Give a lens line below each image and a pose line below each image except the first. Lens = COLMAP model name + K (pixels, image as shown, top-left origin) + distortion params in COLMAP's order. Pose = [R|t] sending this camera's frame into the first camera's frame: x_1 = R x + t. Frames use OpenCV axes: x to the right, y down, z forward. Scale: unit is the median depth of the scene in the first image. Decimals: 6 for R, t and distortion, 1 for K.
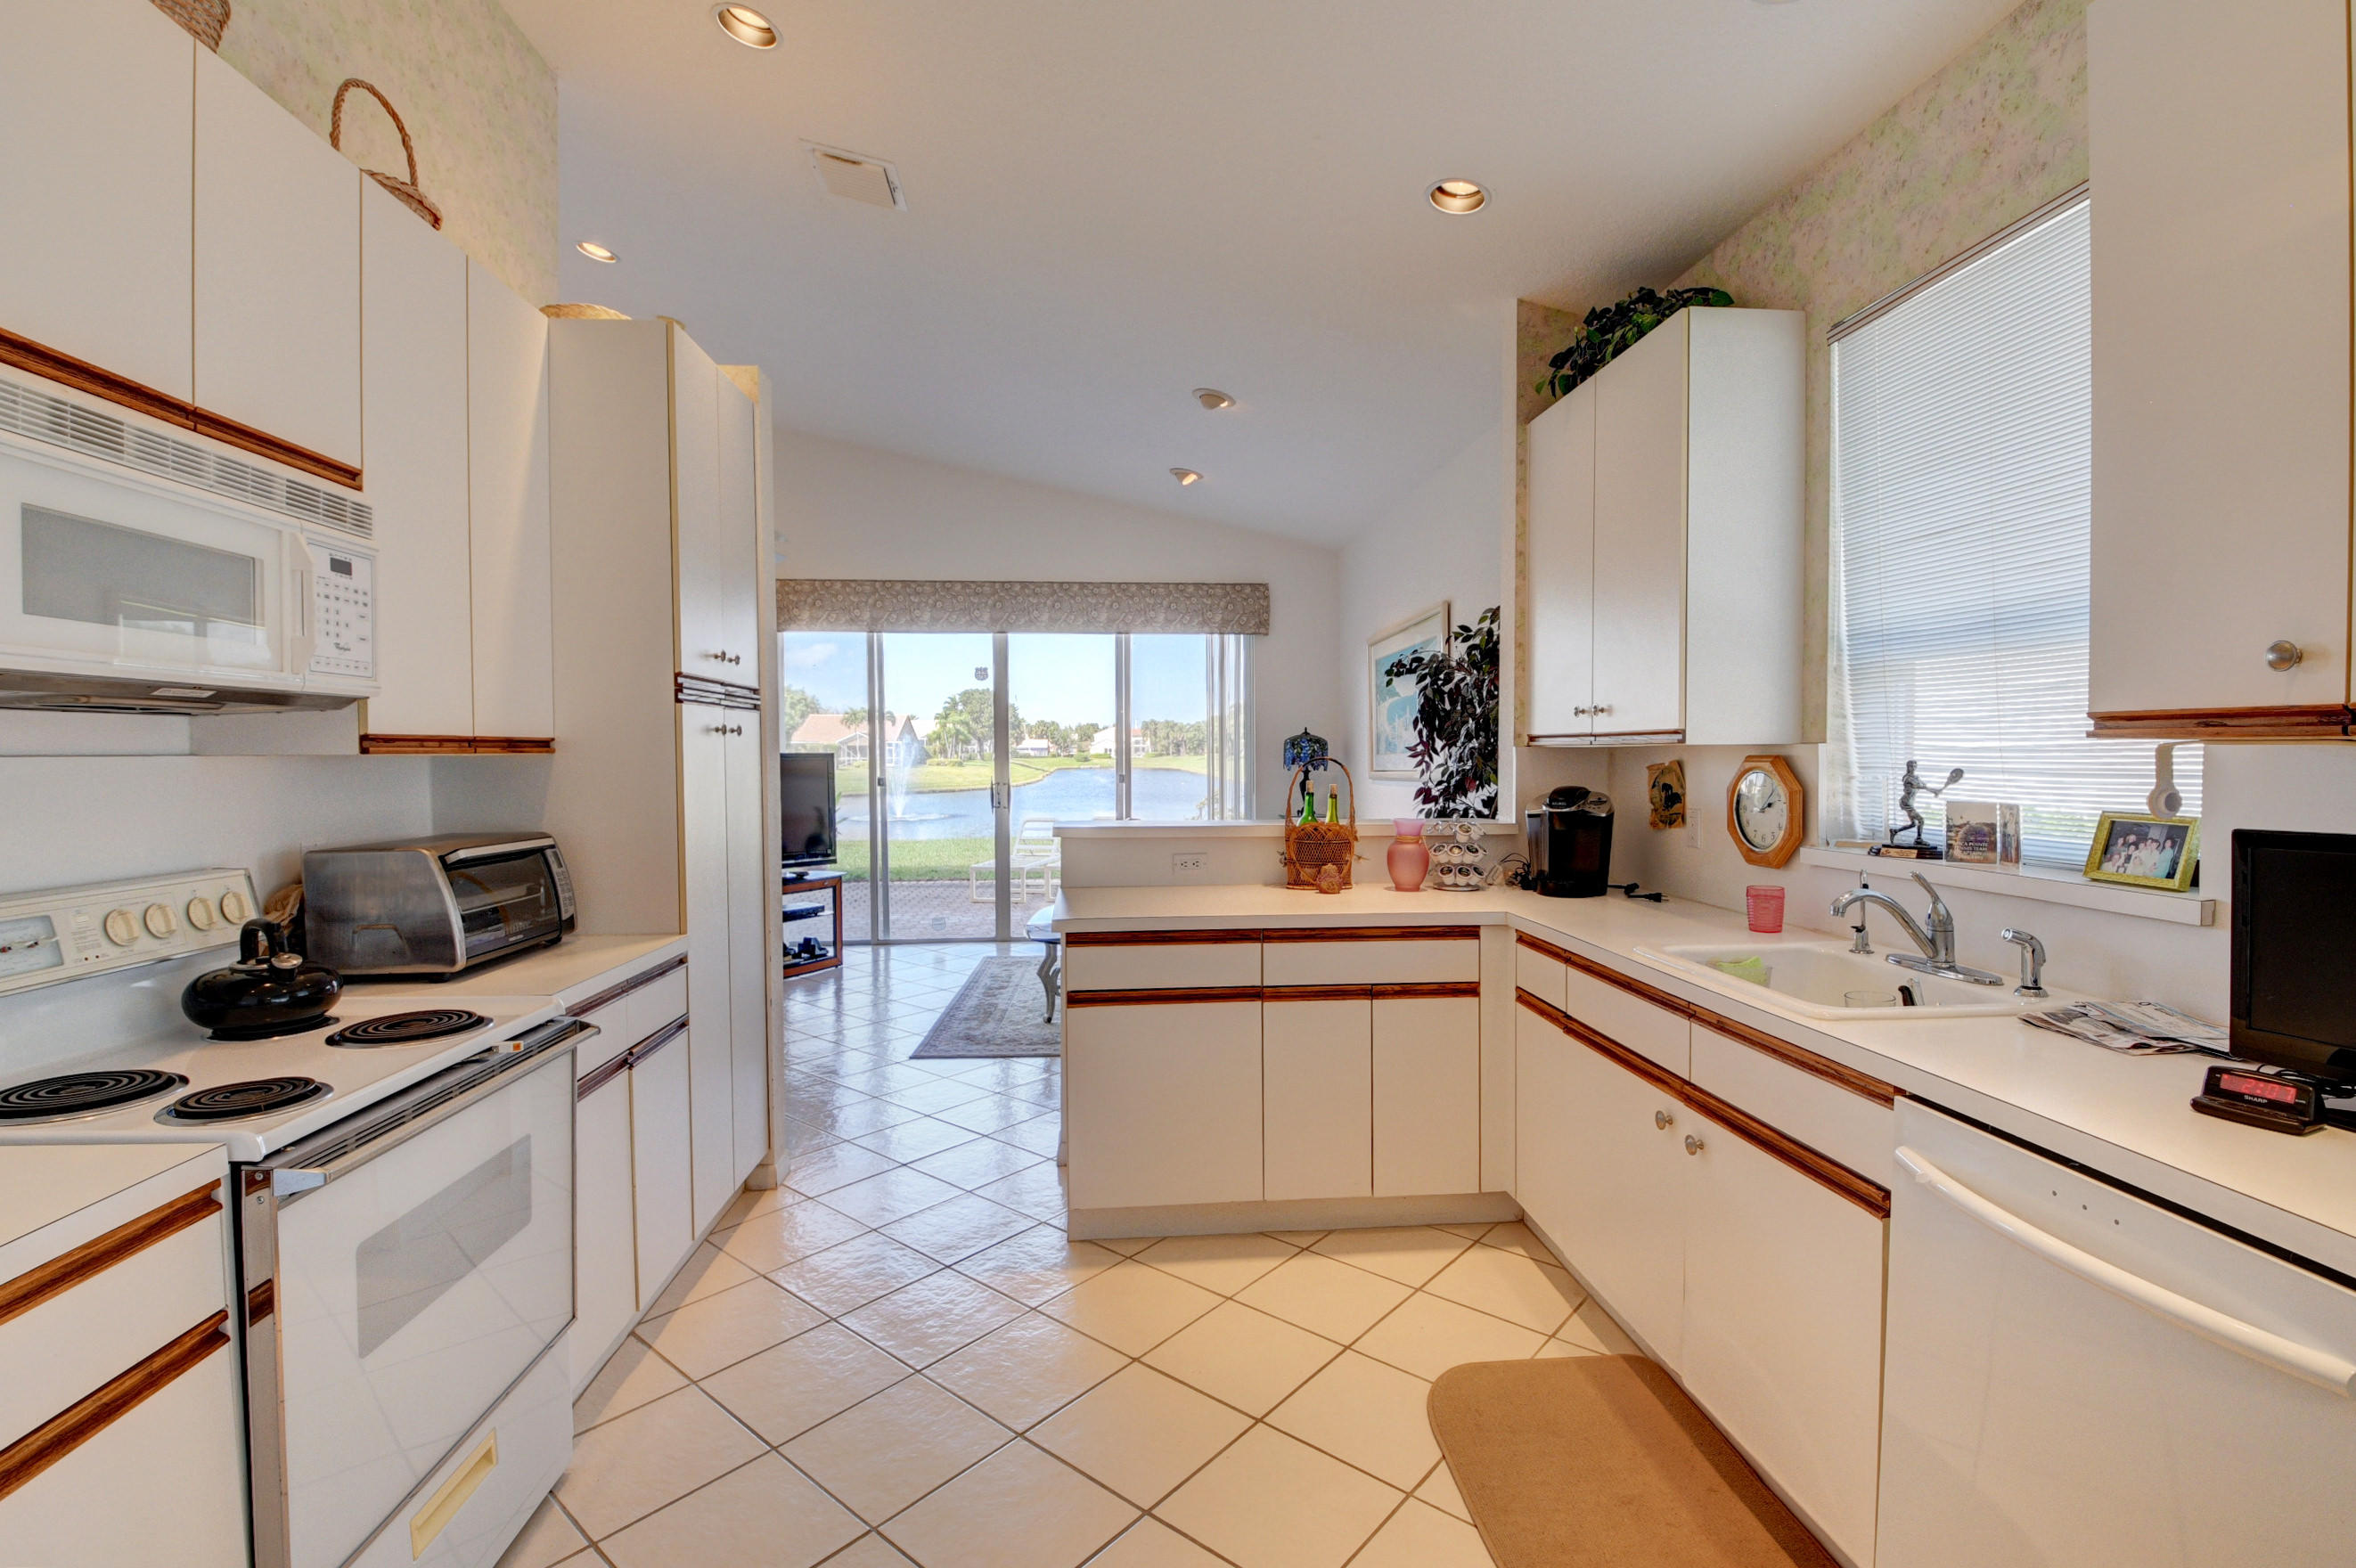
lens RADIAL K [[1043.9, 0, 1191.1], [0, 1043.9, 787.0], [0, 0, 1]] dist [-0.017729, -0.000766]
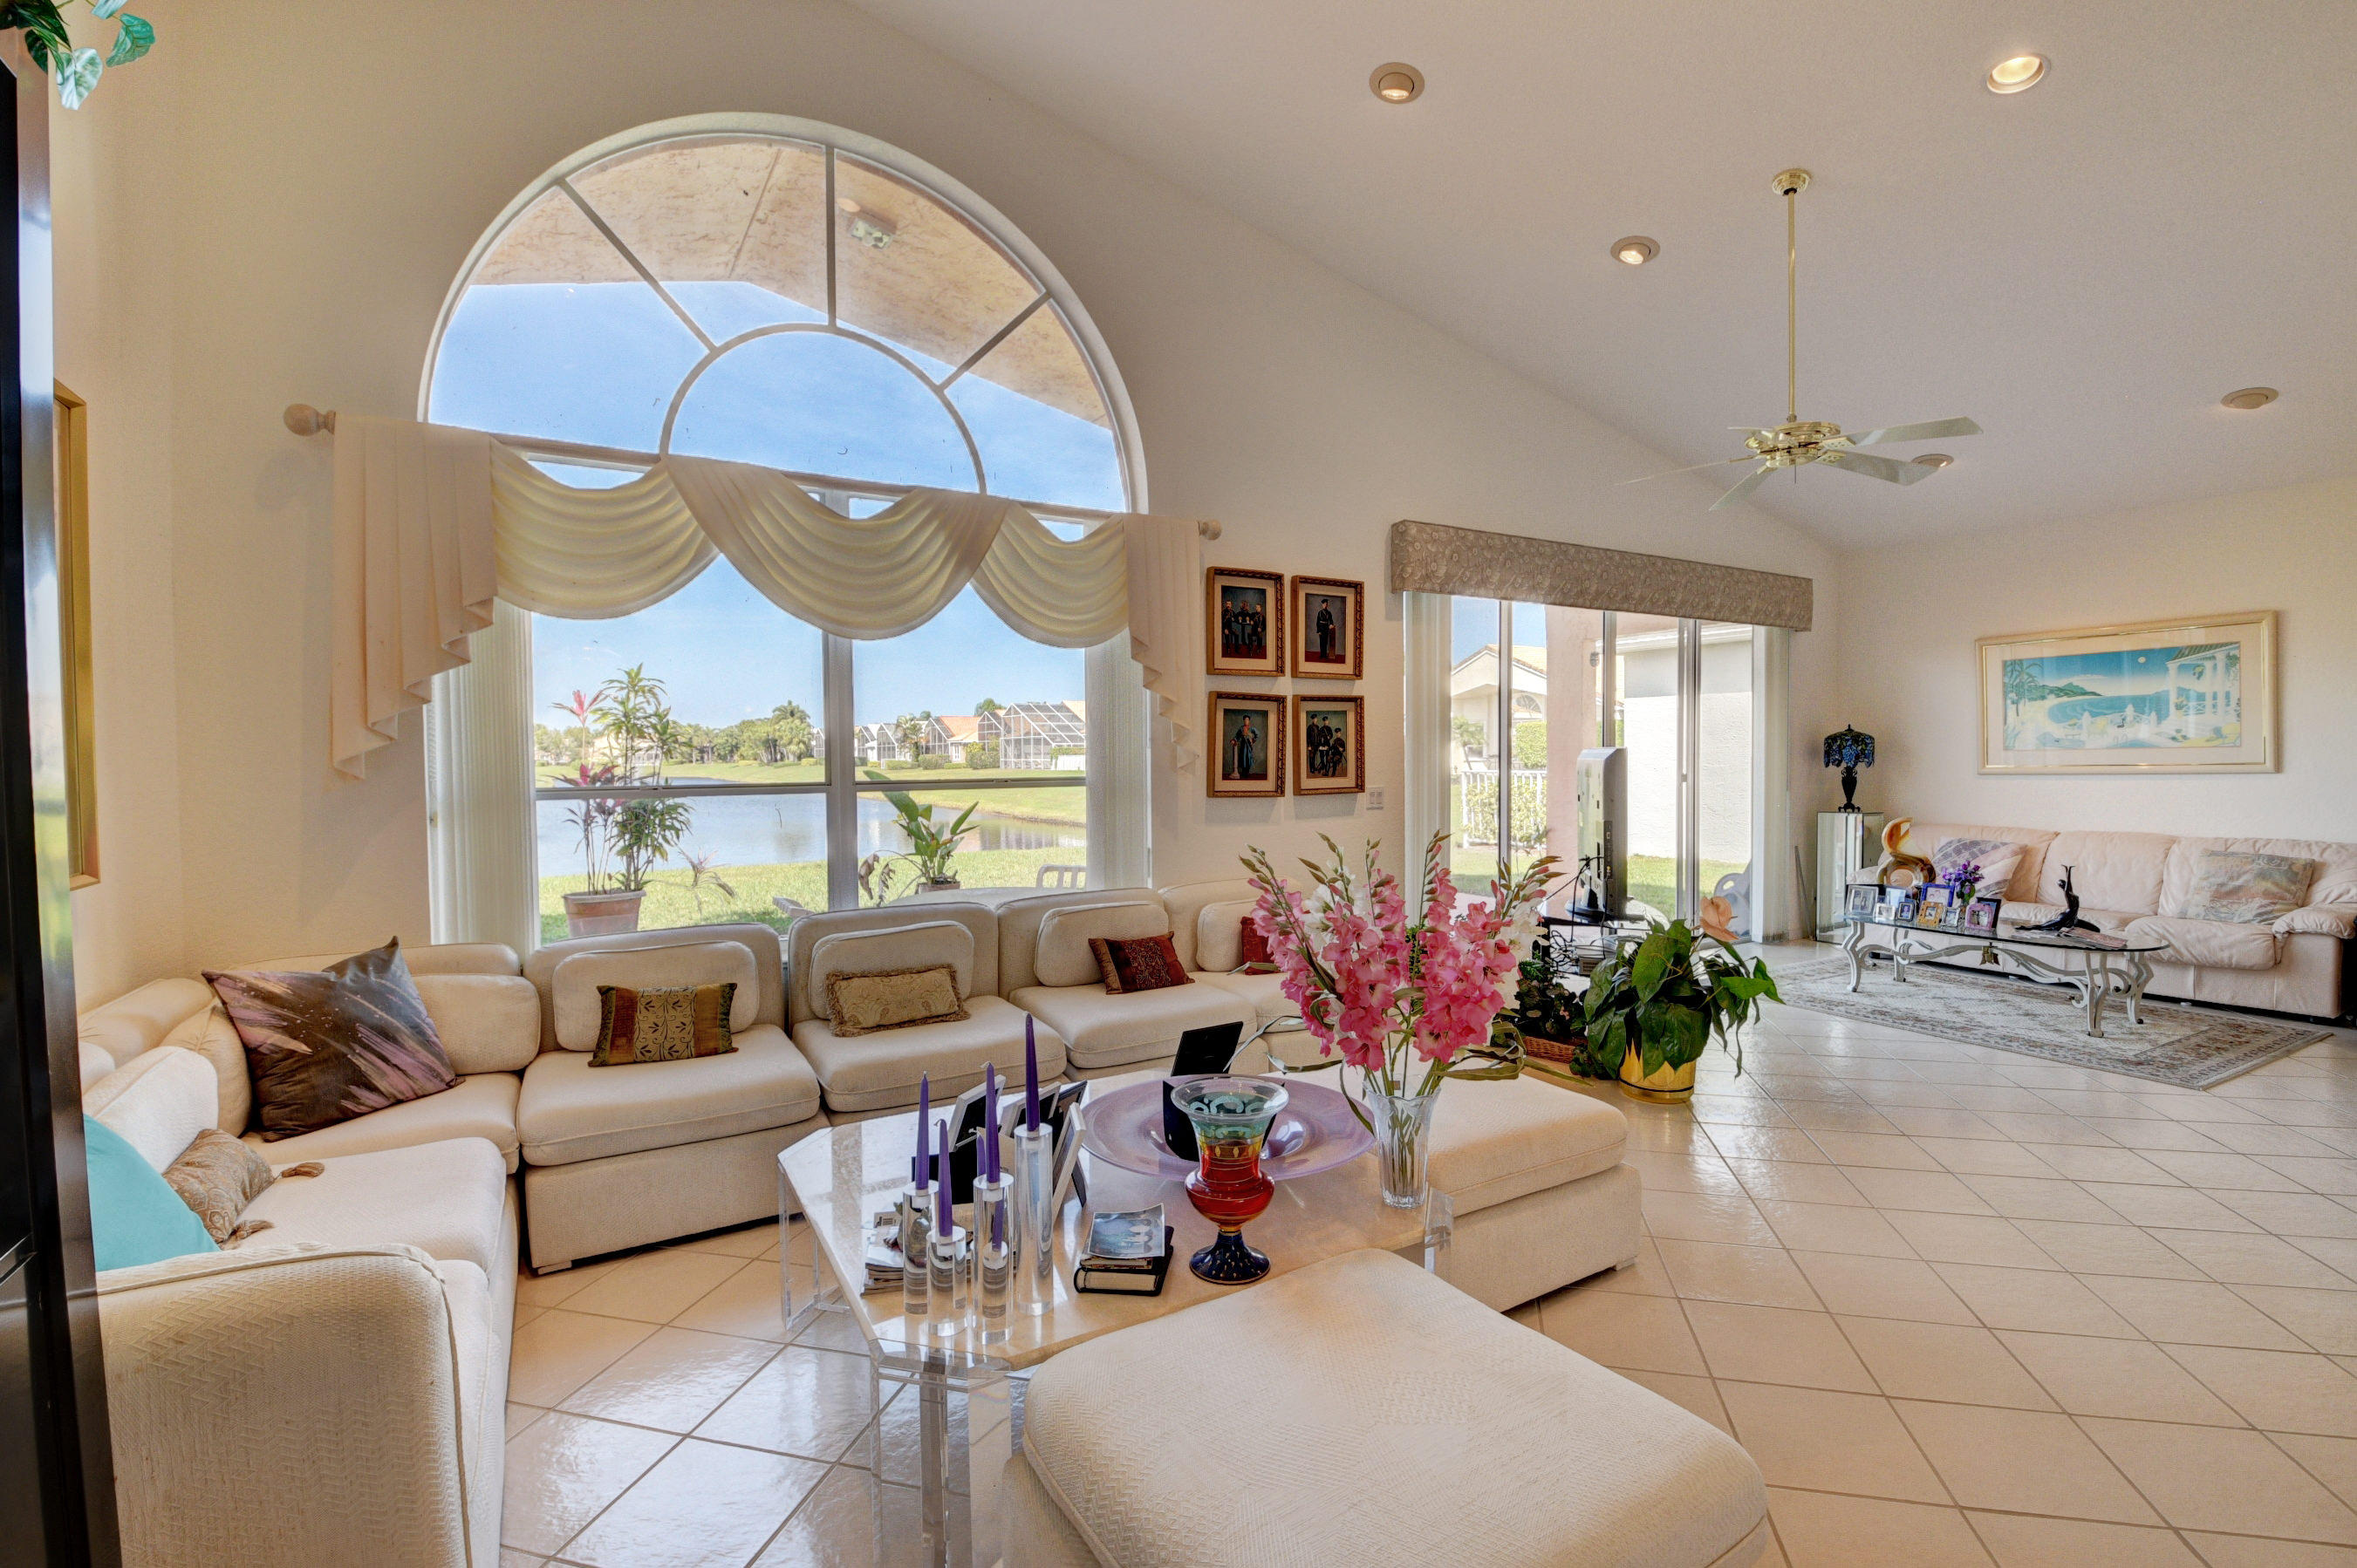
lens RADIAL K [[1044.3, 0, 1176.4], [0, 1044.3, 783.1], [0, 0, 1]] dist [-0.017729, -0.000766]
pose [[0.907556, -0.013987, 0.419698, -0.886696], [0.018010, 0.999822, -0.005623, -0.006186], [-0.419544, 0.012662, 0.907646, 0.353535]]
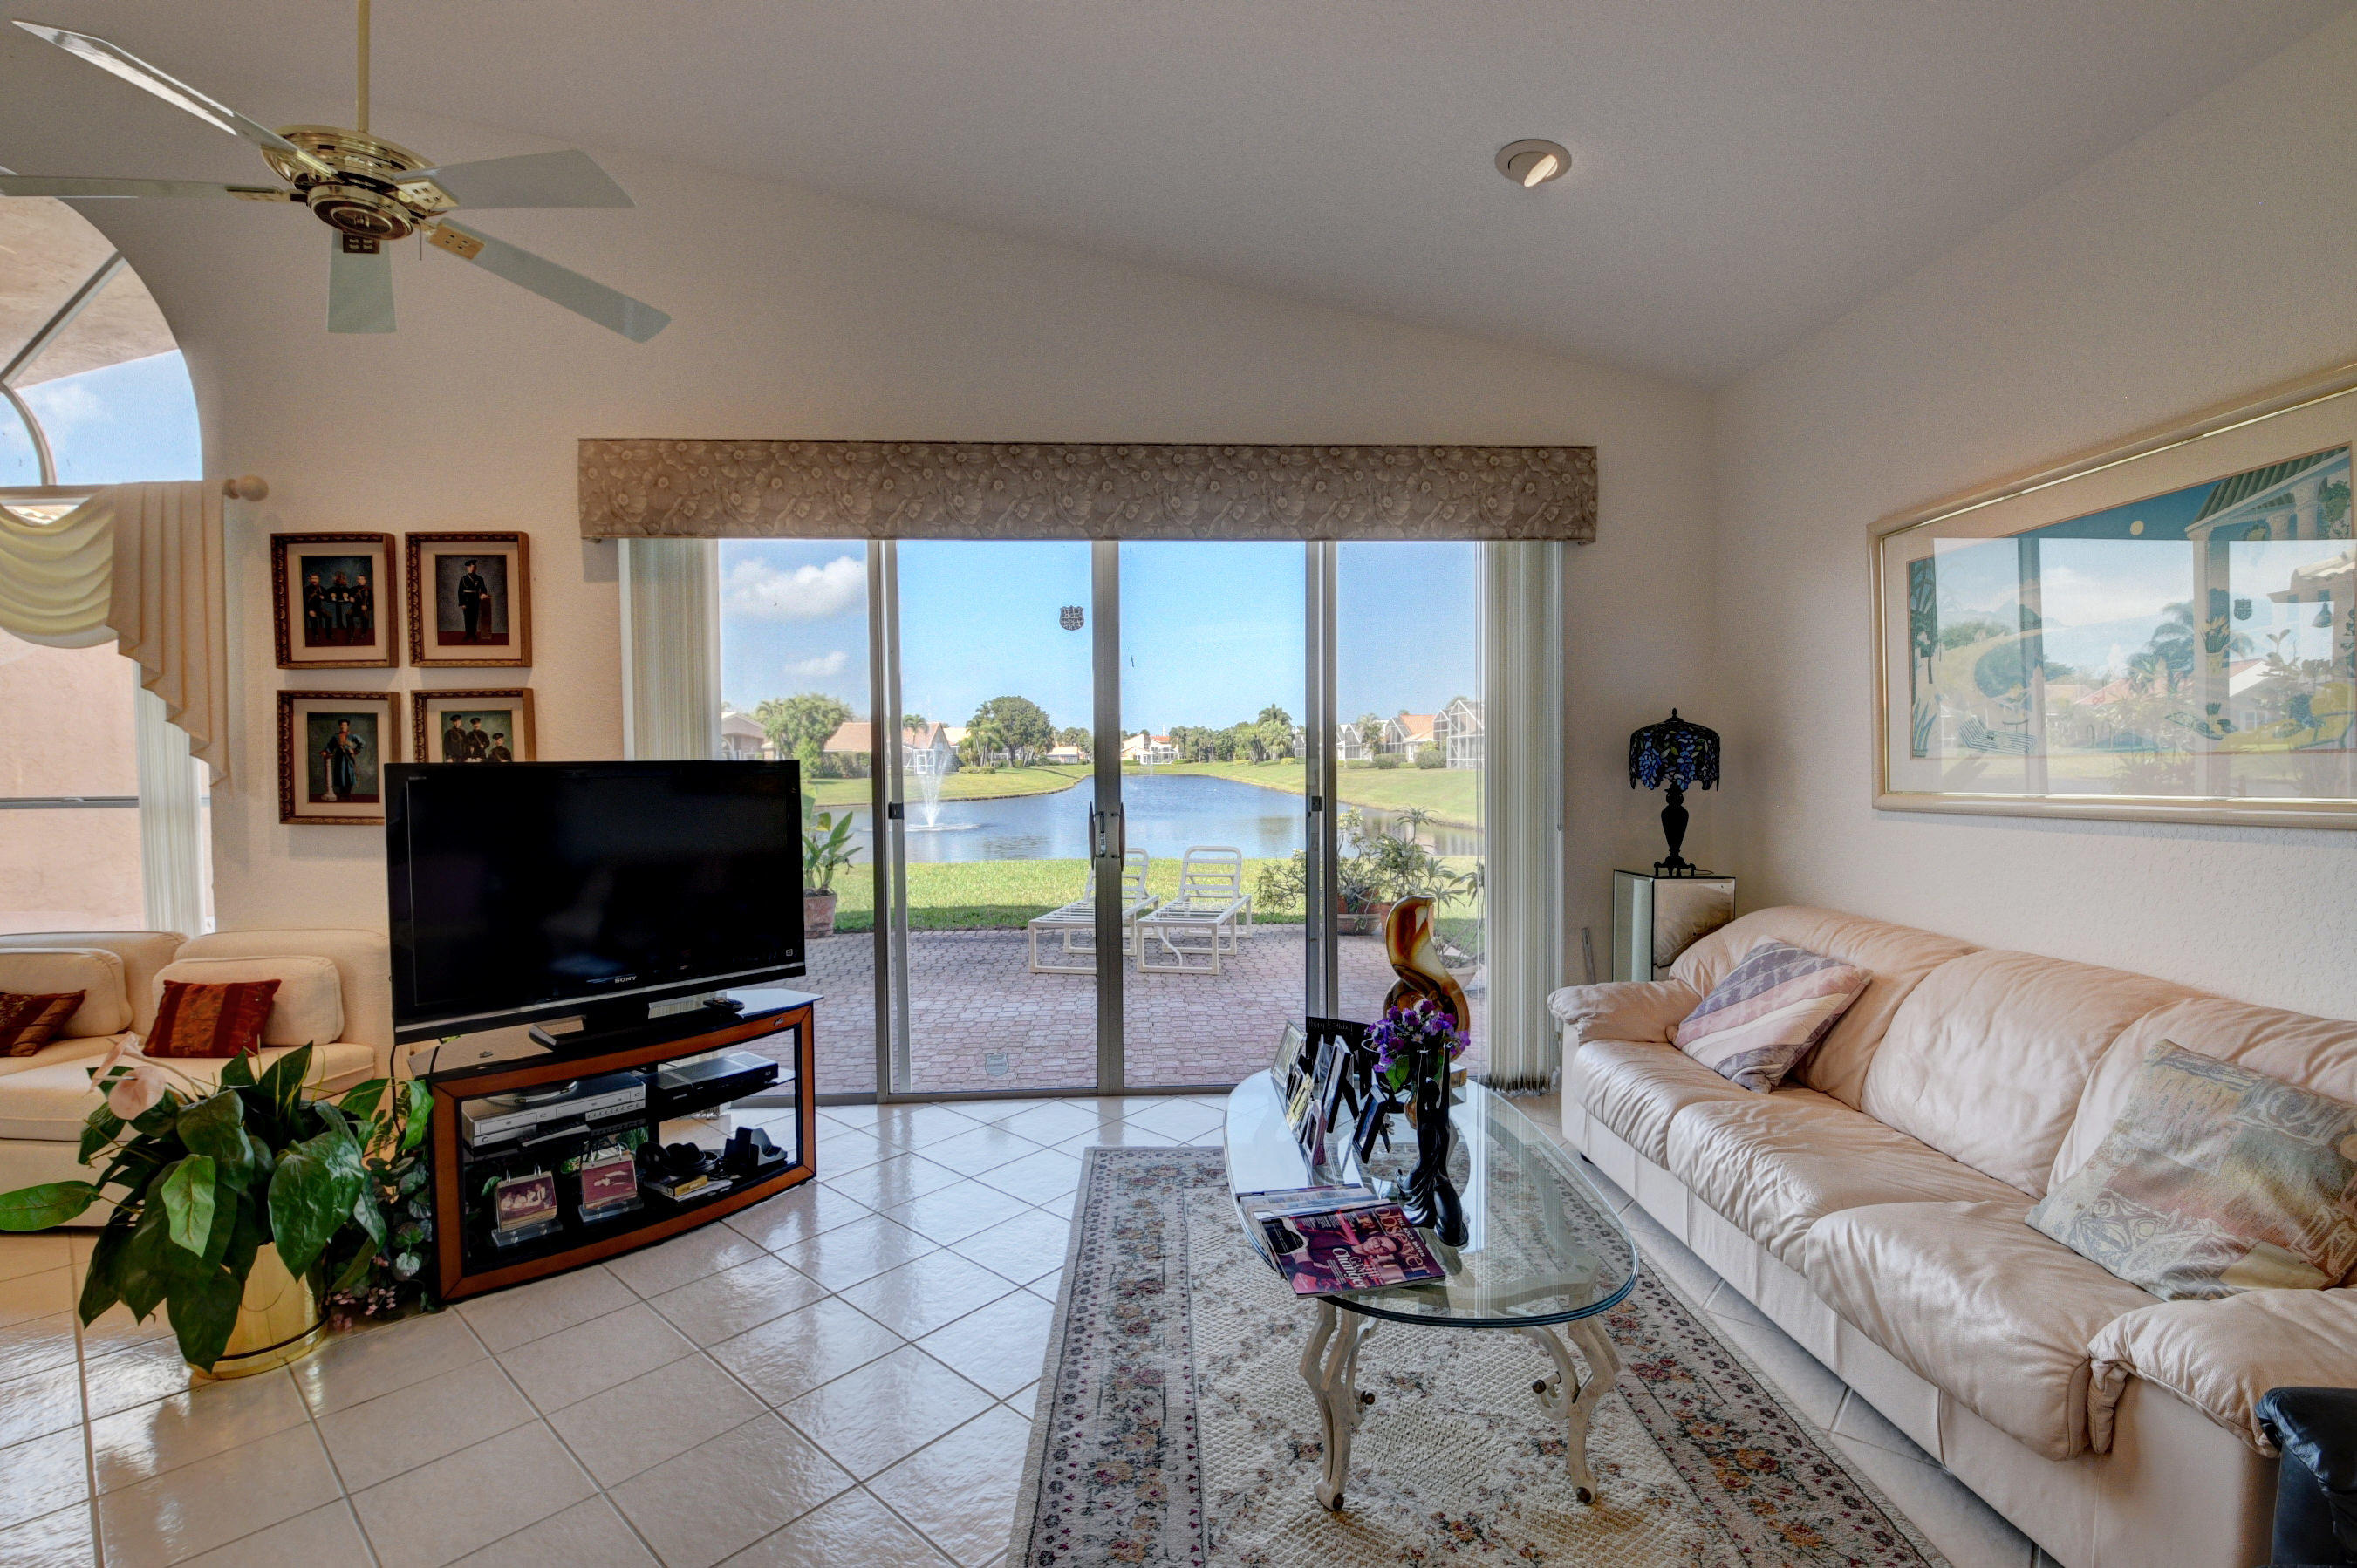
lens RADIAL K [[1044.3, 0, 1177.6], [0, 1044.3, 781.4], [0, 0, 1]] dist [-0.017729, -0.000766]
pose [[0.999154, -0.003847, -0.040936, -0.121524], [0.003368, 0.999925, -0.011753, -0.013943], [0.040978, 0.011606, 0.999093, 0.443557]]
